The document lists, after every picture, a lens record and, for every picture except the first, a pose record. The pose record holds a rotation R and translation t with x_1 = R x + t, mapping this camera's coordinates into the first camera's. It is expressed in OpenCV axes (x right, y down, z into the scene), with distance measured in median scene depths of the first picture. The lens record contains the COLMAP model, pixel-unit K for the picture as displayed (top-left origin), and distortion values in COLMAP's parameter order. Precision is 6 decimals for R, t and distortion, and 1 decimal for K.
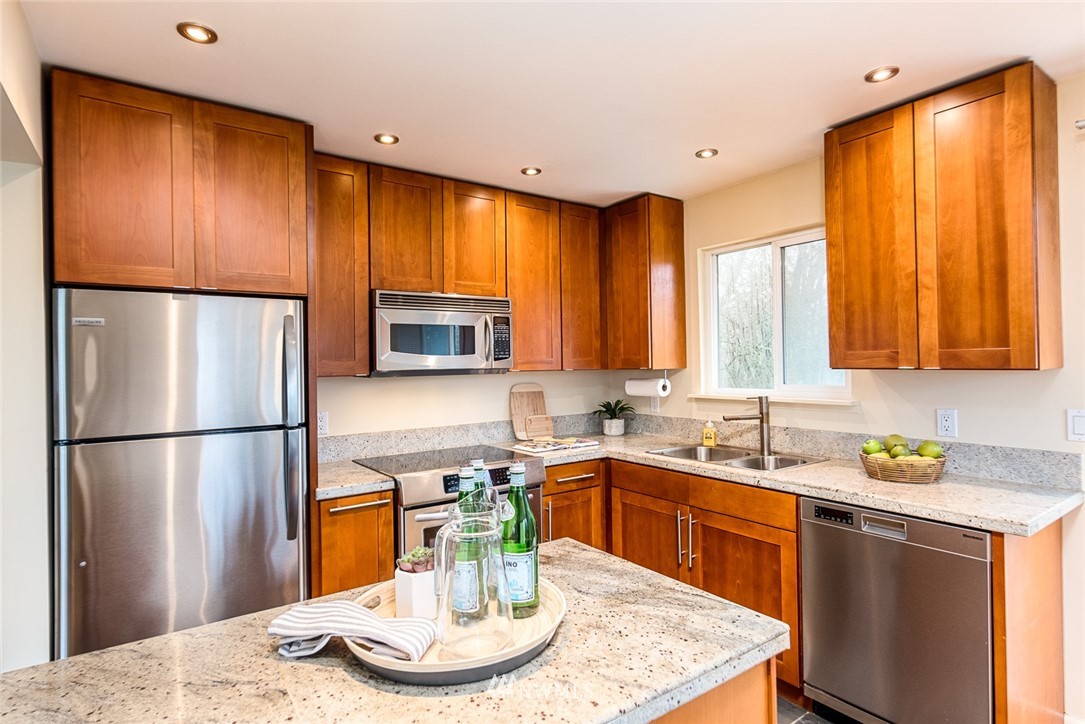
lens RADIAL K [[559.3, 0, 542.0], [0, 559.3, 358.6], [0, 0, 1]] dist [0.000064, 0.000518]
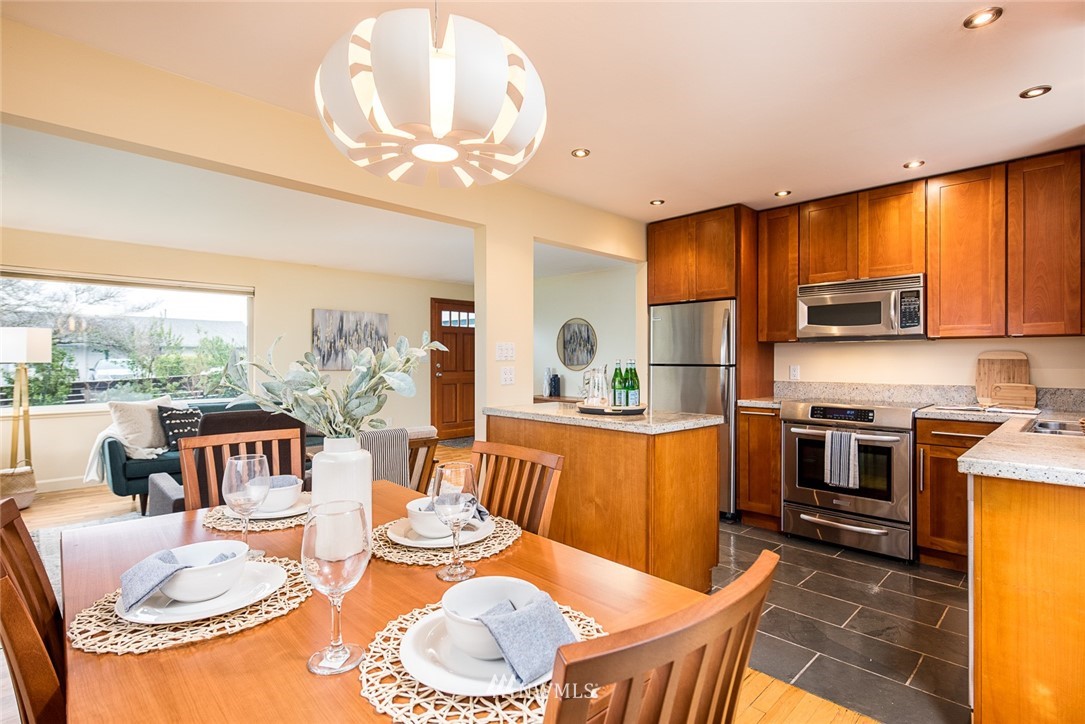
lens RADIAL K [[533.3, 0, 536.4], [0, 533.3, 359.3], [0, 0, 1]] dist [0.002129, -0.000962]
pose [[0.152038, 0.013479, -0.988283, 0.963797], [0.002283, 0.999900, 0.013989, 0.054198], [0.988372, -0.004383, 0.151992, 0.050225]]
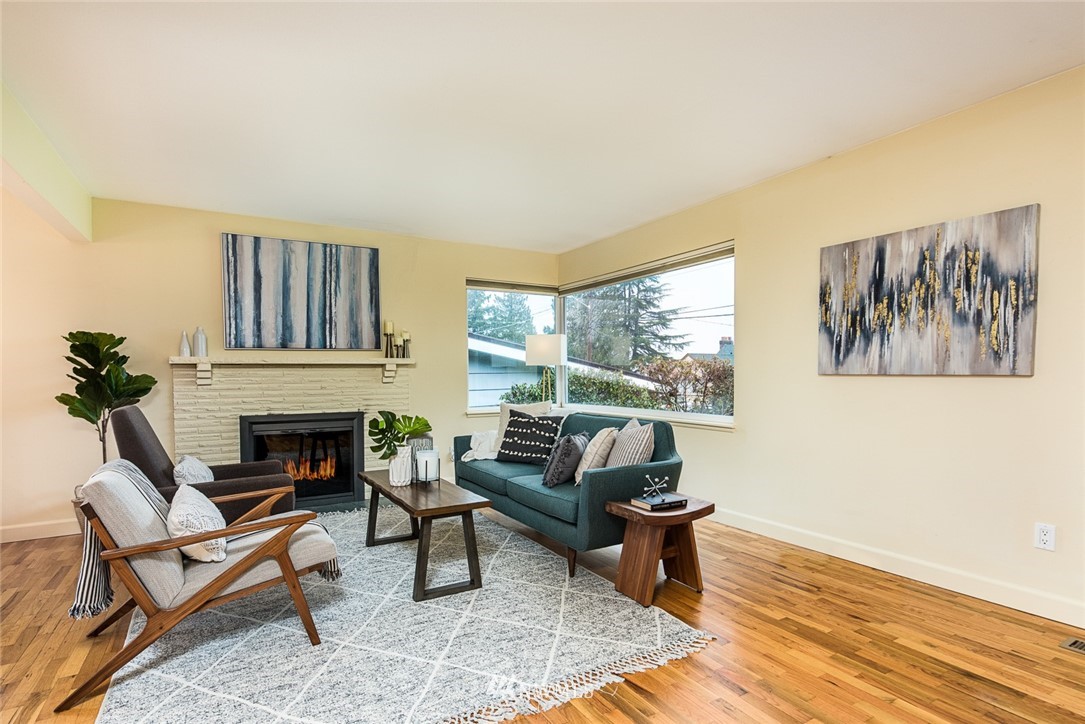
lens RADIAL K [[548.4, 0, 542.5], [0, 548.4, 396.8], [0, 0, 1]] dist [0.001199, -0.000294]
pose [[-0.995828, 0.022196, 0.088512, -0.948731], [0.025305, 0.999096, 0.034167, 0.123268], [-0.087674, 0.036265, -0.995489, 0.658336]]
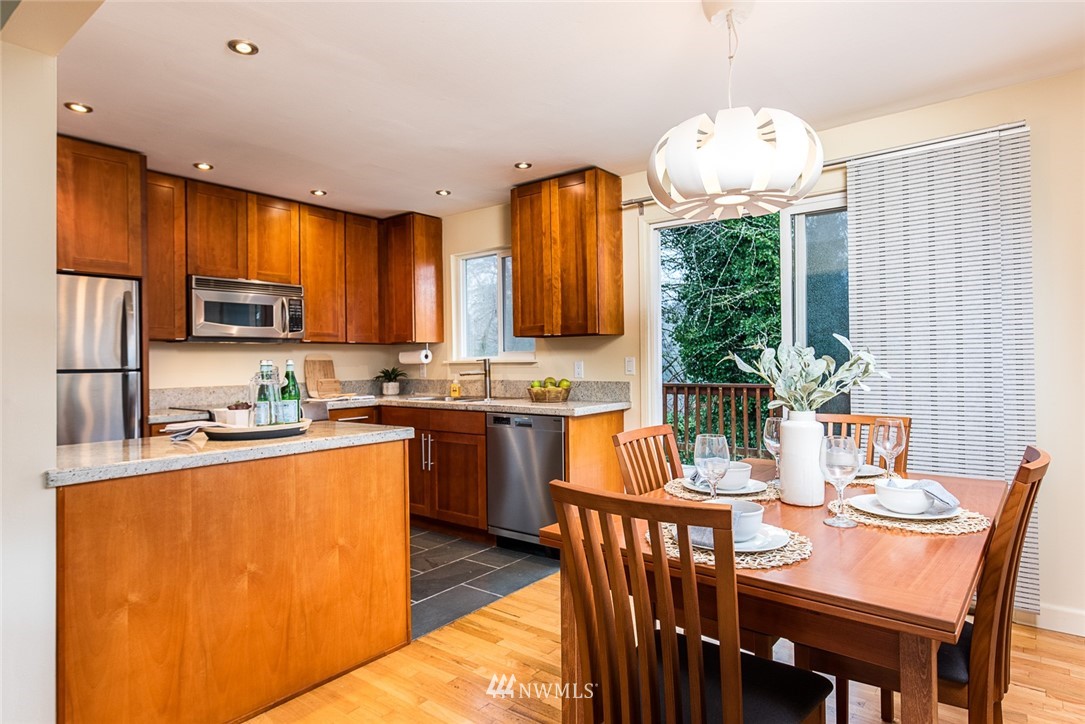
lens RADIAL K [[607.0, 0, 542.5], [0, 607.0, 362.0], [0, 0, 1]] dist [0.001673, 0.000572]
pose [[0.959121, 0.002865, 0.282980, 0.085610], [-0.004251, 0.999982, 0.004283, 0.067587], [-0.282963, -0.005311, 0.959116, -0.568018]]
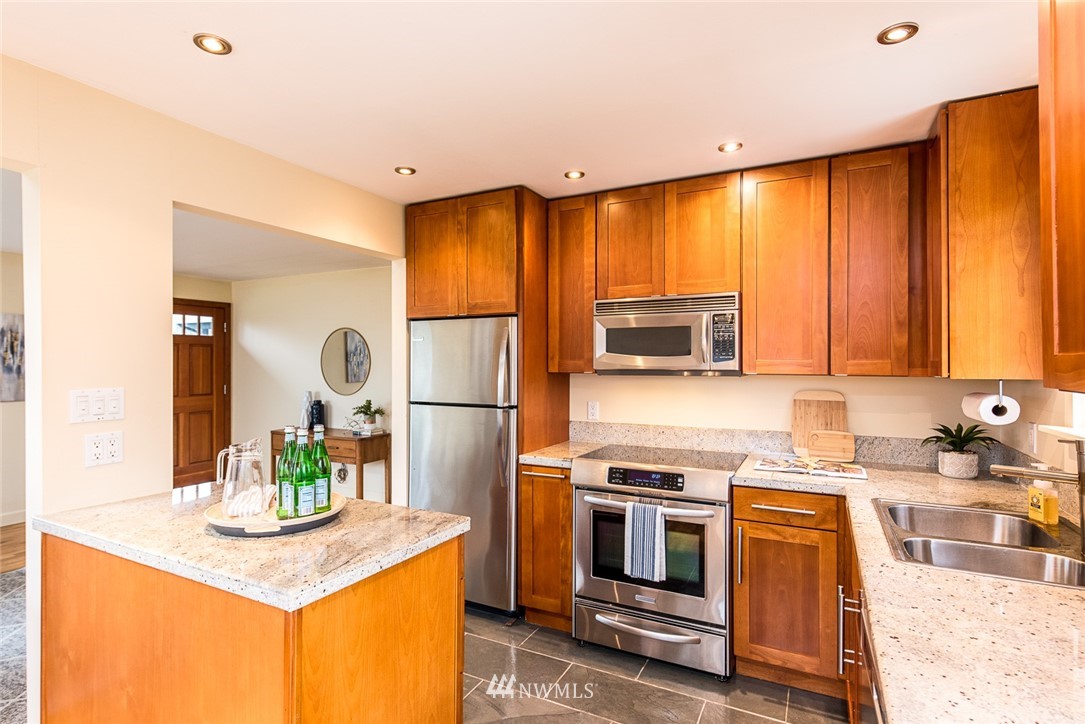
lens RADIAL K [[542.7, 0, 537.9], [0, 542.7, 363.6], [0, 0, 1]] dist [0.001710, -0.000153]
pose [[0.452659, 0.016853, -0.891524, 0.606631], [-0.001610, 0.999835, 0.018083, -0.009801], [0.891682, -0.006750, 0.452612, 0.342157]]
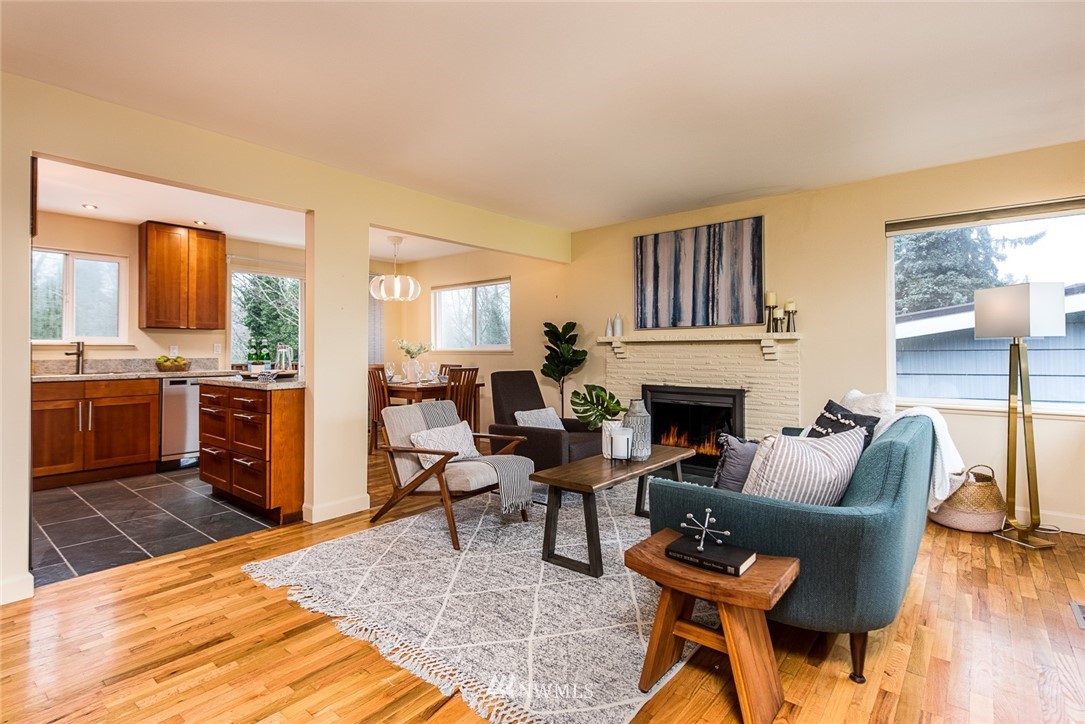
lens RADIAL K [[537.8, 0, 549.5], [0, 537.8, 349.7], [0, 0, 1]] dist [0.000772, -0.000105]
pose [[-0.248414, 0.023051, 0.968380, -1.647404], [-0.000148, 0.999716, -0.023835, 0.133500], [-0.968654, -0.006064, -0.248340, -0.028846]]
